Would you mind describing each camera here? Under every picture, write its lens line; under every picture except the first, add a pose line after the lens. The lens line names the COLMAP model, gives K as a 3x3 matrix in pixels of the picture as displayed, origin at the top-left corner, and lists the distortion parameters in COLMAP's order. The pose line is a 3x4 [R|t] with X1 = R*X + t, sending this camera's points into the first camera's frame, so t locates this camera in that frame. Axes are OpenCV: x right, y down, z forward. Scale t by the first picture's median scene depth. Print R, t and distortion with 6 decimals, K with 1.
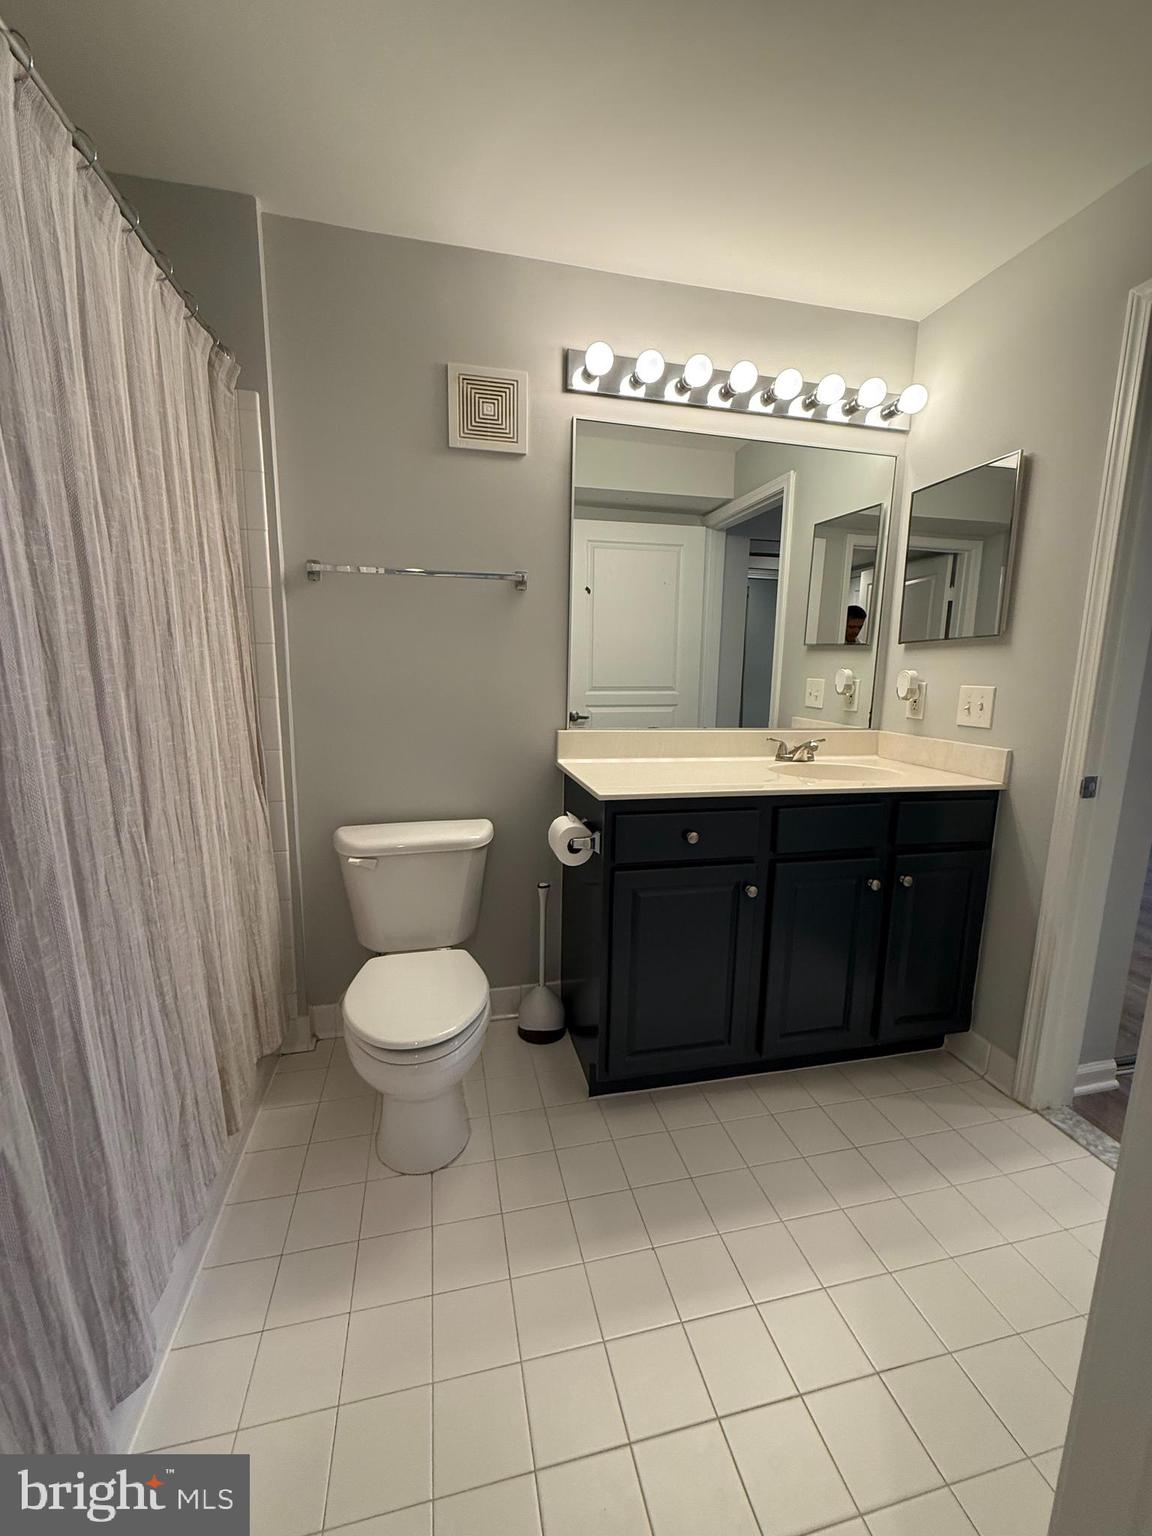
lens RADIAL K [[611.6, 0, 576.9], [0, 611.6, 764.6], [0, 0, 1]] dist [0.000446, -0.000065]
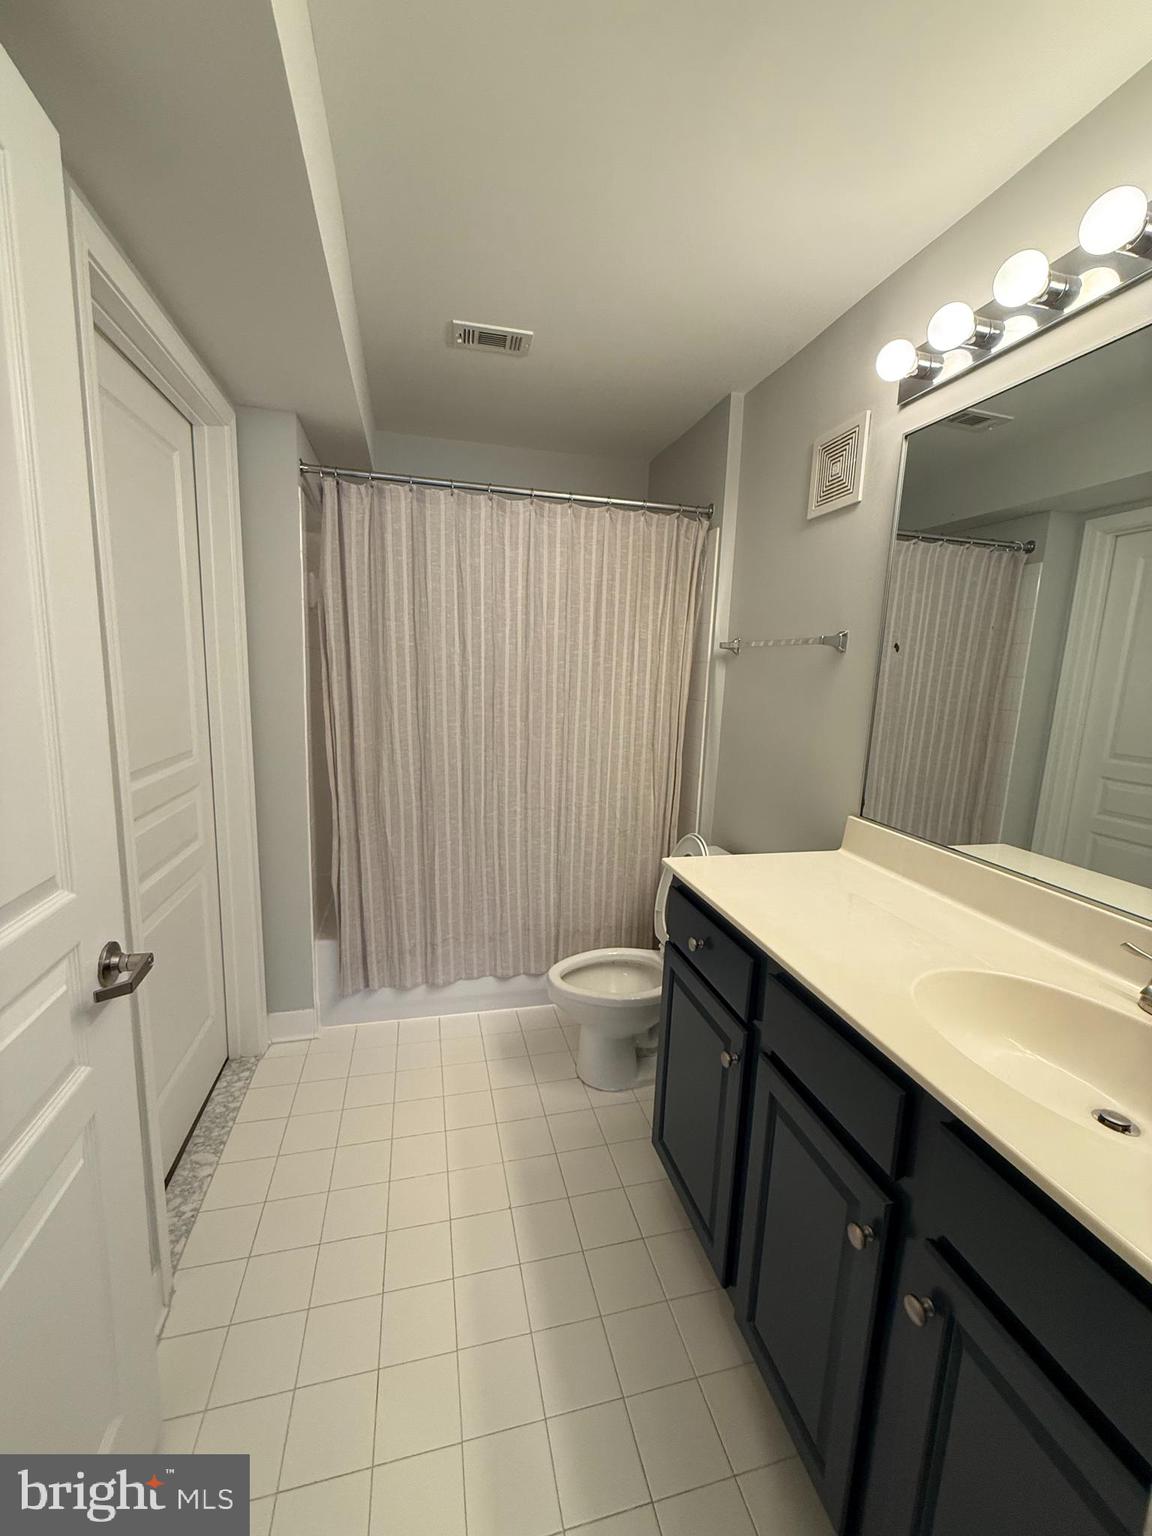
lens RADIAL K [[611.6, 0, 576.9], [0, 611.6, 764.6], [0, 0, 1]] dist [0.000446, -0.000065]
pose [[0.013345, 0.140518, -0.989988, 0.863179], [-0.204447, 0.969543, 0.134860, -0.179440], [0.978787, 0.200600, 0.041667, 0.658578]]
